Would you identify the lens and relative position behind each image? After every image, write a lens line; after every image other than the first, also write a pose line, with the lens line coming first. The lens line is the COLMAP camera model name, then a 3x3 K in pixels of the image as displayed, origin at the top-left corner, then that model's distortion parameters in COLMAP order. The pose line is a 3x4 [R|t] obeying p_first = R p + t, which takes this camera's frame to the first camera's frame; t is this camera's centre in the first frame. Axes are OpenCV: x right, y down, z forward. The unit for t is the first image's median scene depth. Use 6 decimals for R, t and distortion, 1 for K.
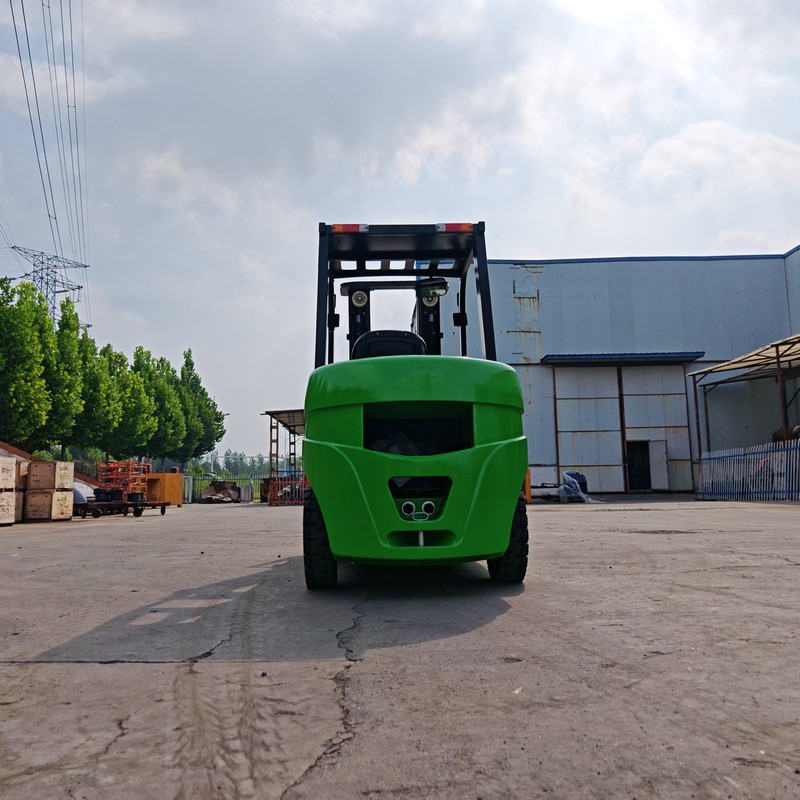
lens RADIAL K [[723.9, 0, 408.5], [0, 723.9, 424.7], [0, 0, 1]] dist [0.056329, 0.000621]
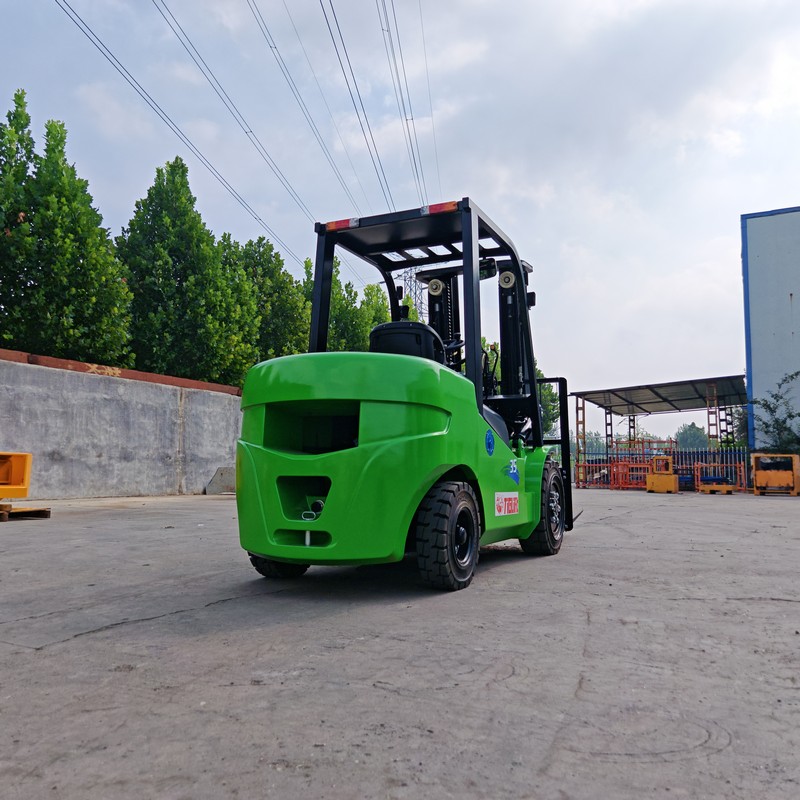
lens RADIAL K [[723.9, 0, 408.5], [0, 723.9, 424.7], [0, 0, 1]] dist [0.056329, 0.000621]
pose [[0.882698, -0.001824, -0.469938, 0.468815], [0.015383, 0.999569, 0.025015, -0.016645], [0.469689, -0.029309, 0.882345, 0.146496]]
